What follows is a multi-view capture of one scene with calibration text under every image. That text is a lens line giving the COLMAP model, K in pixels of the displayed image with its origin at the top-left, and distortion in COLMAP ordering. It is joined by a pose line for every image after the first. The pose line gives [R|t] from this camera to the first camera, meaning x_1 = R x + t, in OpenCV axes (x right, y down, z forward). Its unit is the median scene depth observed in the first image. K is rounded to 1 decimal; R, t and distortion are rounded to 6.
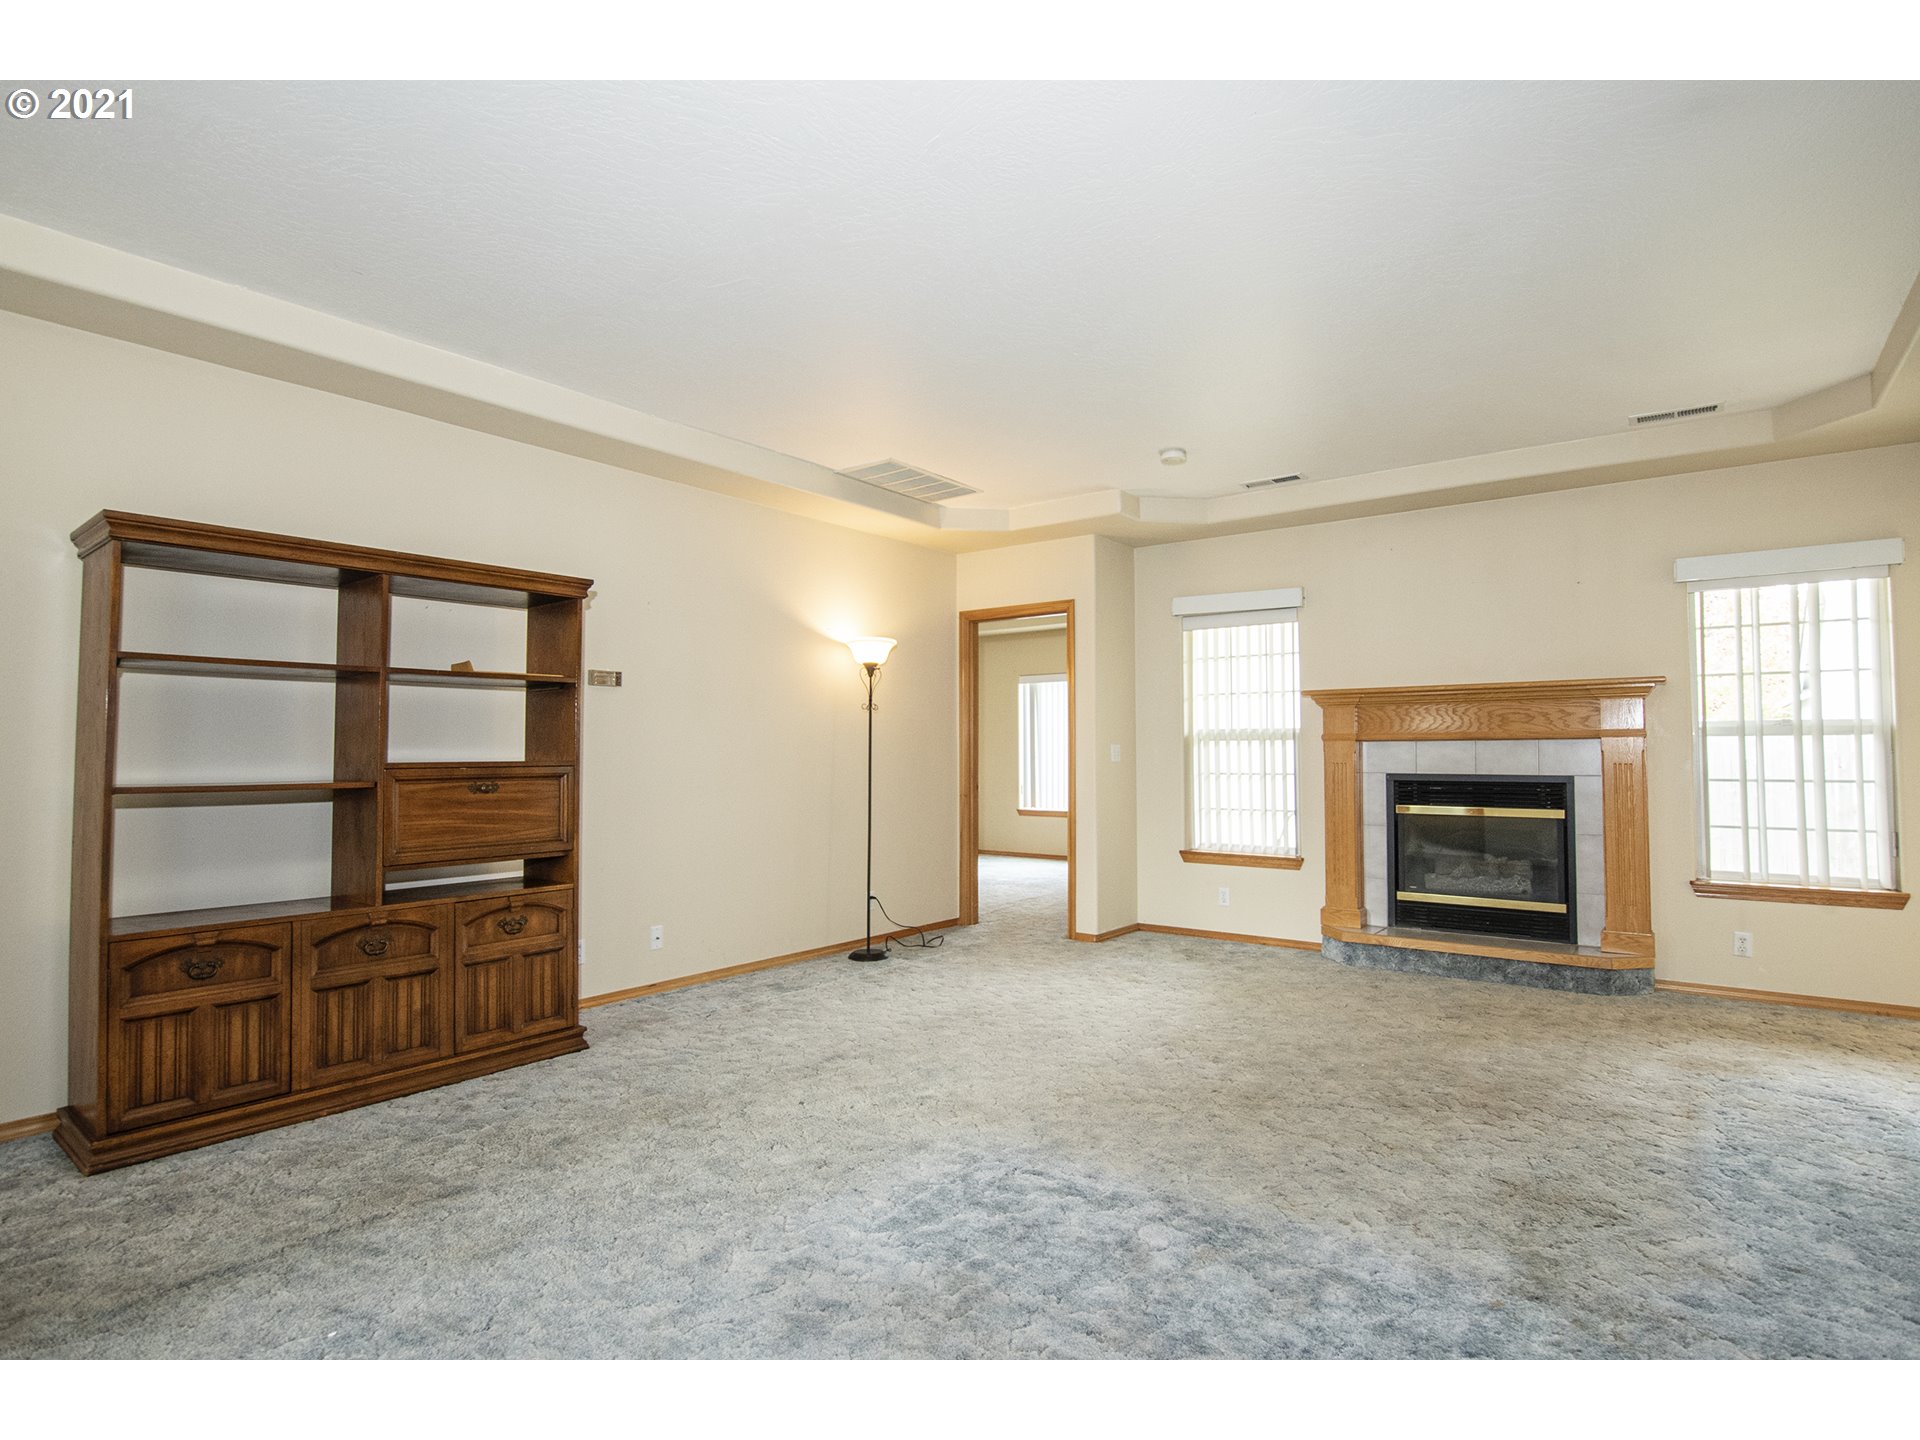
lens RADIAL K [[974.5, 0, 950.0], [0, 974.5, 726.4], [0, 0, 1]] dist [-0.037633, 0.002516]
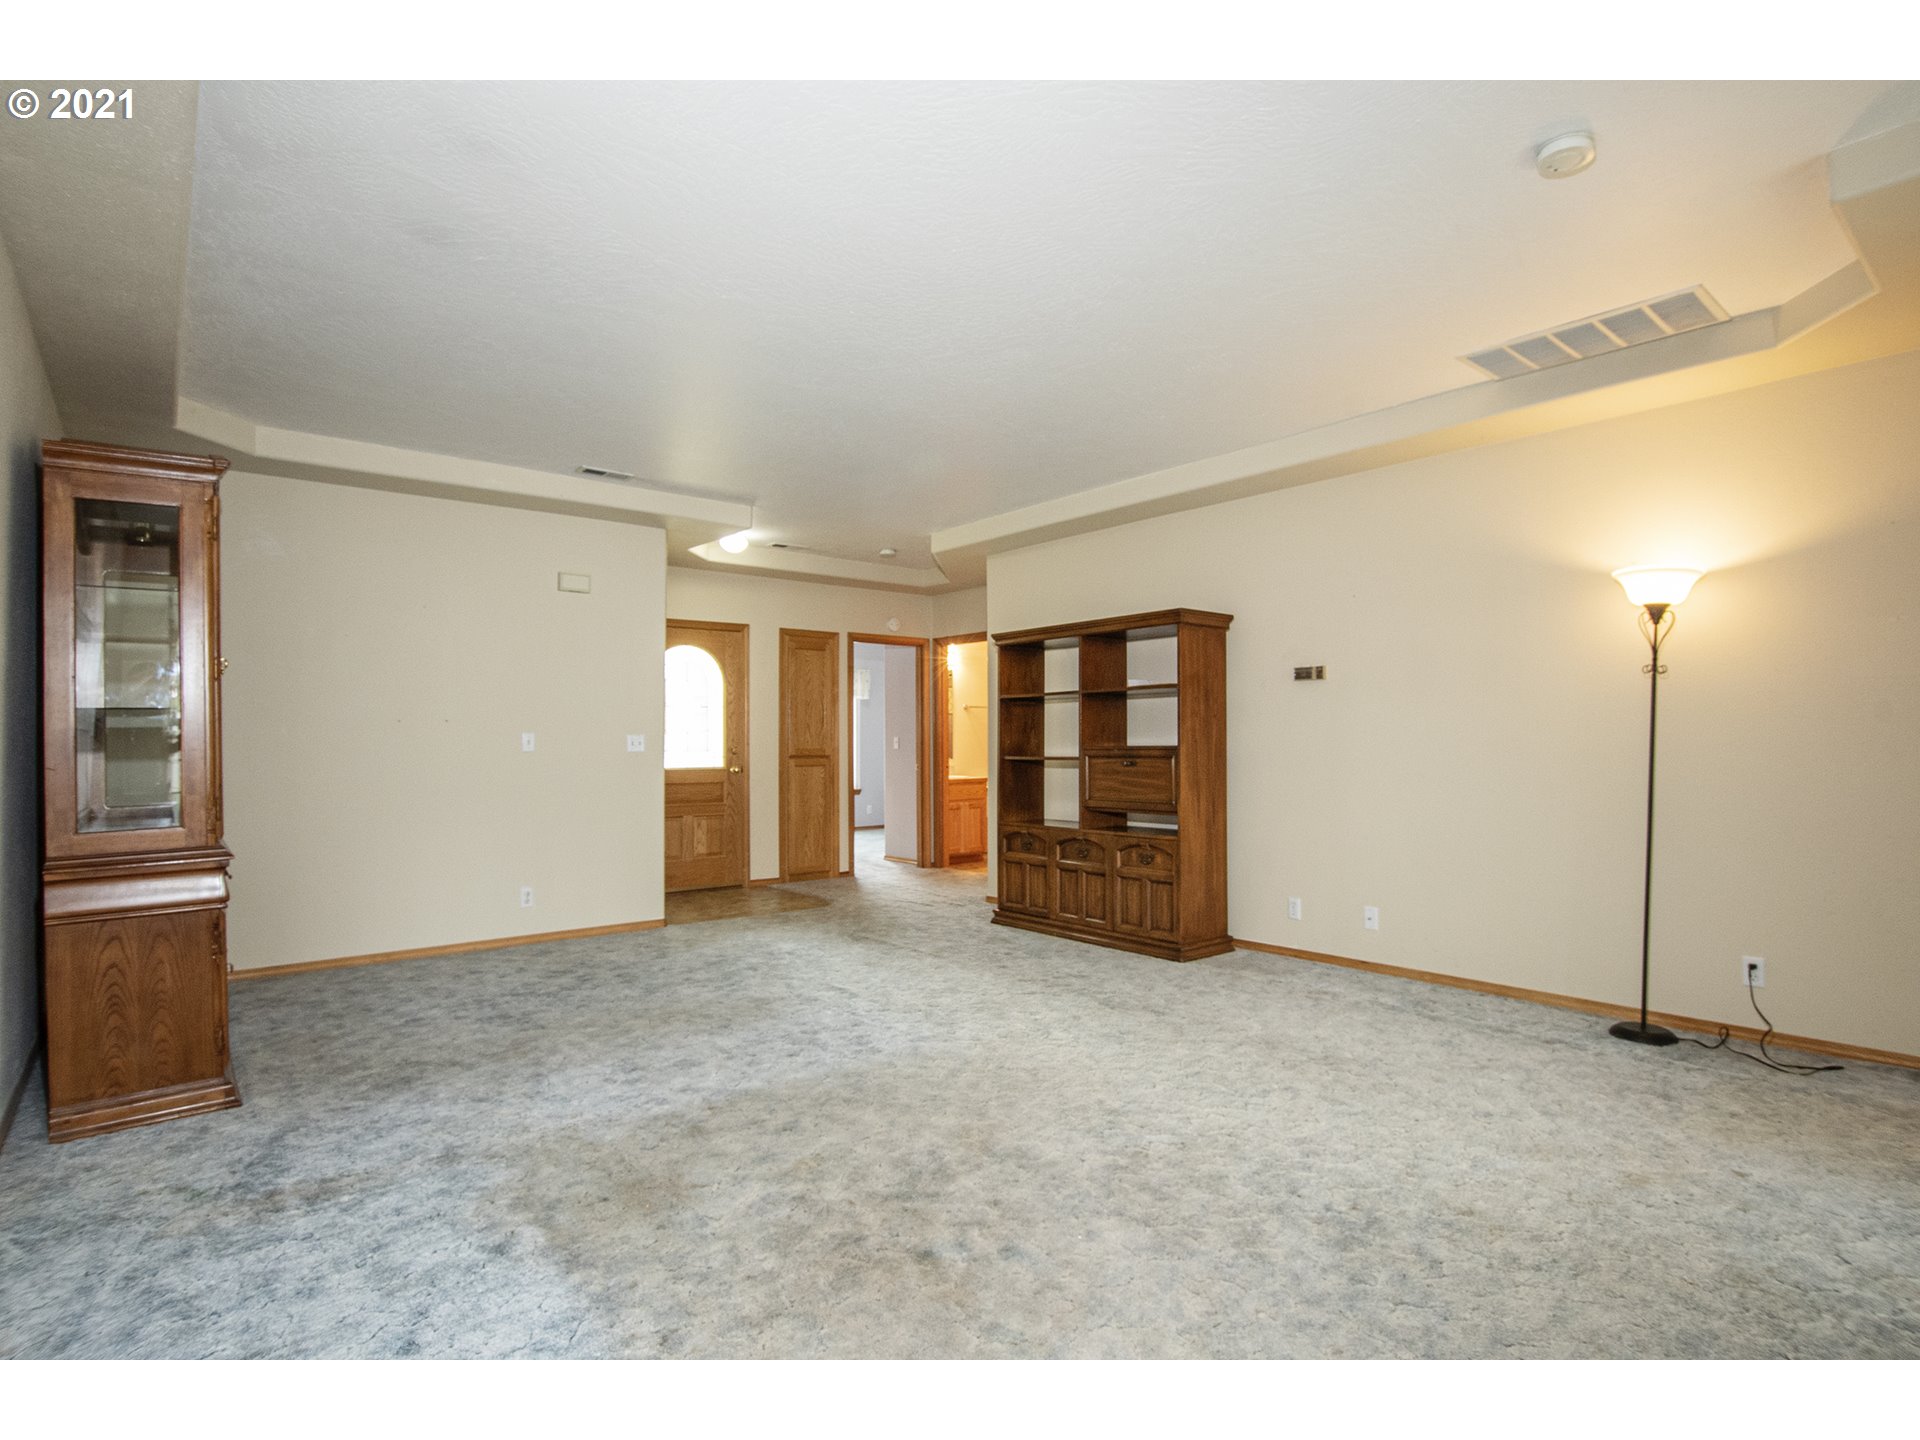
lens RADIAL K [[974.5, 0, 958.0], [0, 974.5, 719.7], [0, 0, 1]] dist [-0.037633, 0.002516]
pose [[-0.223420, -0.019309, -0.974531, 0.767628], [0.029457, 0.999213, -0.026551, 0.020515], [0.974277, -0.034638, -0.222676, 0.777251]]
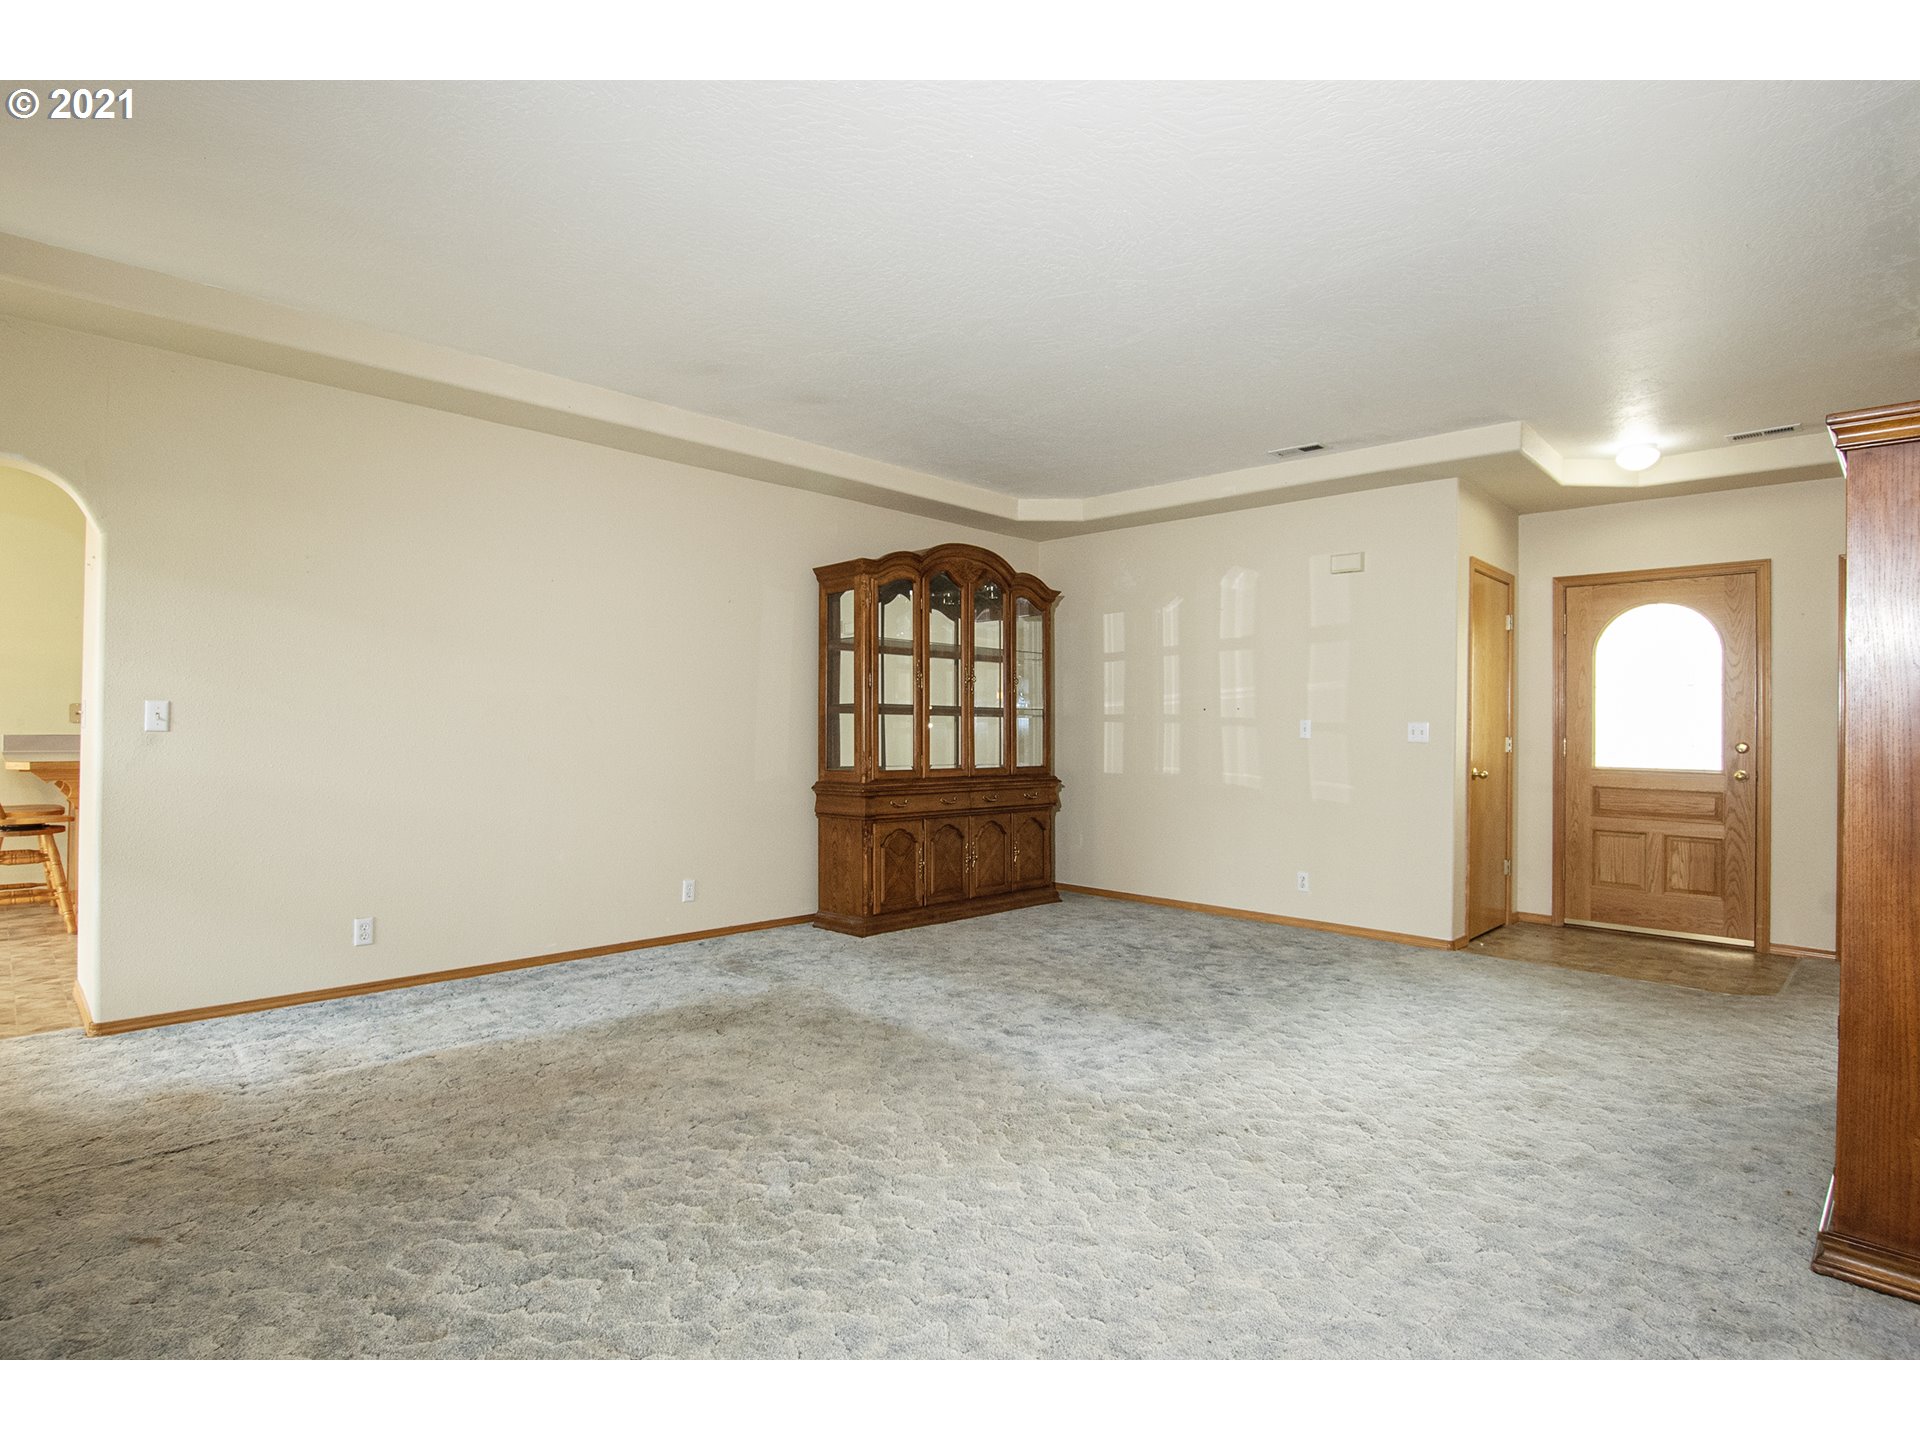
lens RADIAL K [[974.5, 0, 957.2], [0, 974.5, 721.6], [0, 0, 1]] dist [-0.037633, 0.002516]
pose [[-0.990966, -0.010826, 0.133675, 0.027290], [-0.014844, 0.999466, -0.029103, 0.032807], [-0.133289, -0.030824, -0.990598, 1.229895]]
